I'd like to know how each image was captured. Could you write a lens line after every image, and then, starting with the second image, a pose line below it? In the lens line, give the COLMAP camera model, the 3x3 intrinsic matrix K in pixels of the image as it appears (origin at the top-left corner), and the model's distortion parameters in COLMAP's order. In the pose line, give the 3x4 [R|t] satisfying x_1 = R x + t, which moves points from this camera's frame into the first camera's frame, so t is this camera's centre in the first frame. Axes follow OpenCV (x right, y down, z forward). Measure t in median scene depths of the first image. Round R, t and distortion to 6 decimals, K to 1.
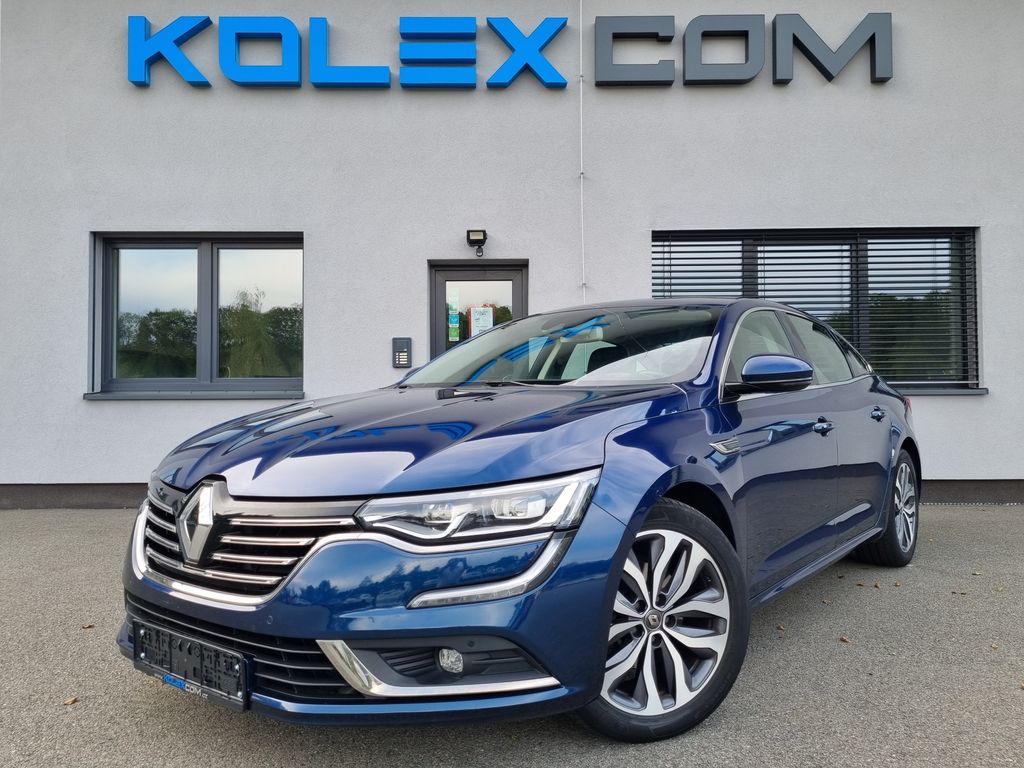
lens RADIAL K [[774.6, 0, 509.0], [0, 774.6, 386.5], [0, 0, 1]] dist [0.050665, -0.050827]
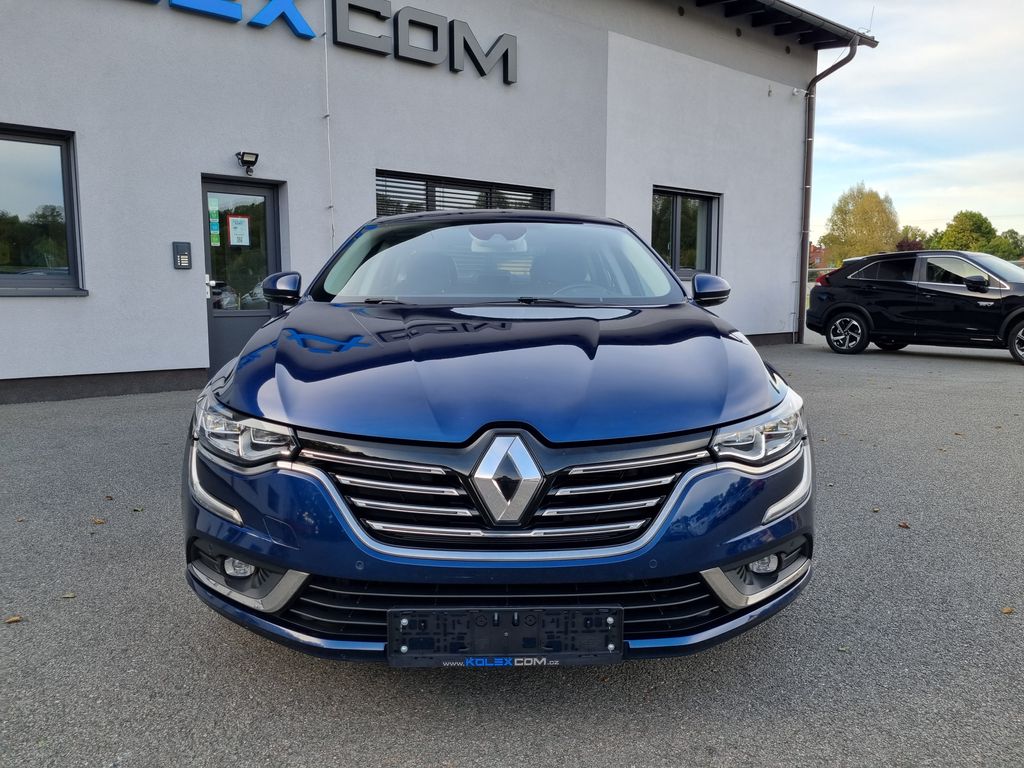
lens RADIAL K [[774.6, 0, 514.1], [0, 774.6, 380.5], [0, 0, 1]] dist [0.050665, -0.050827]
pose [[0.760833, -0.068156, 0.645358, -0.510386], [-0.017042, 0.992028, 0.124858, -0.013325], [-0.648724, -0.105994, 0.753607, -0.182686]]
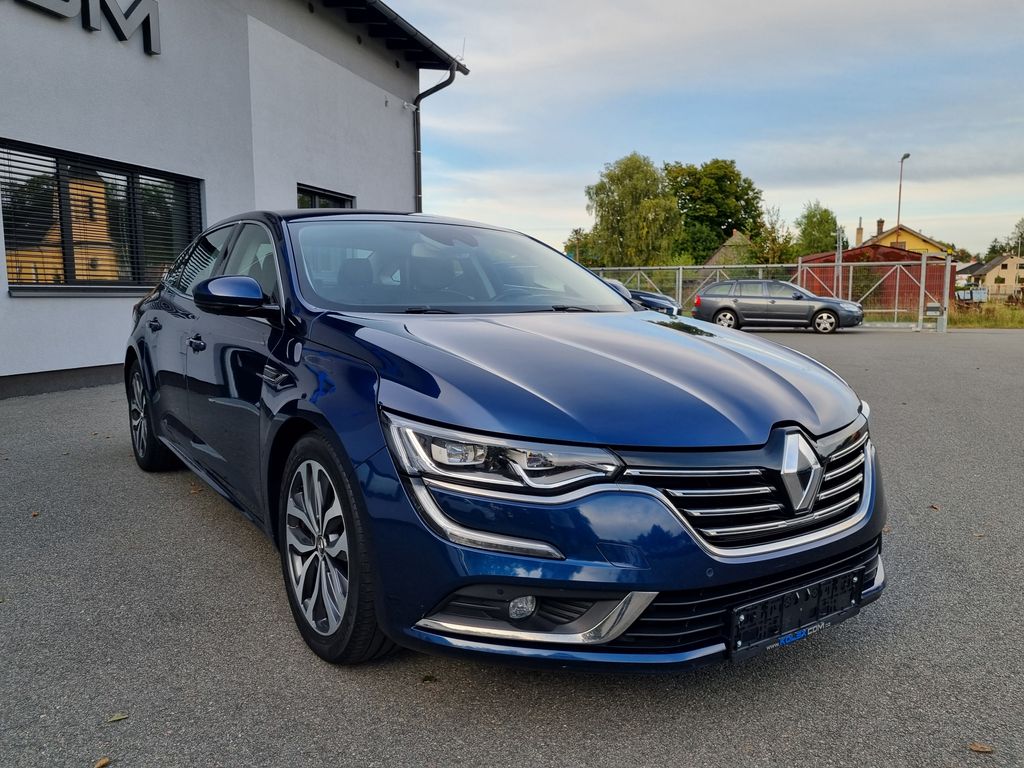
lens RADIAL K [[774.6, 0, 507.5], [0, 774.6, 389.4], [0, 0, 1]] dist [0.050665, -0.050827]
pose [[0.290502, -0.112269, 0.950265, -0.649487], [-0.024027, 0.991924, 0.124536, -0.012587], [-0.956573, -0.059010, 0.285459, 0.029018]]
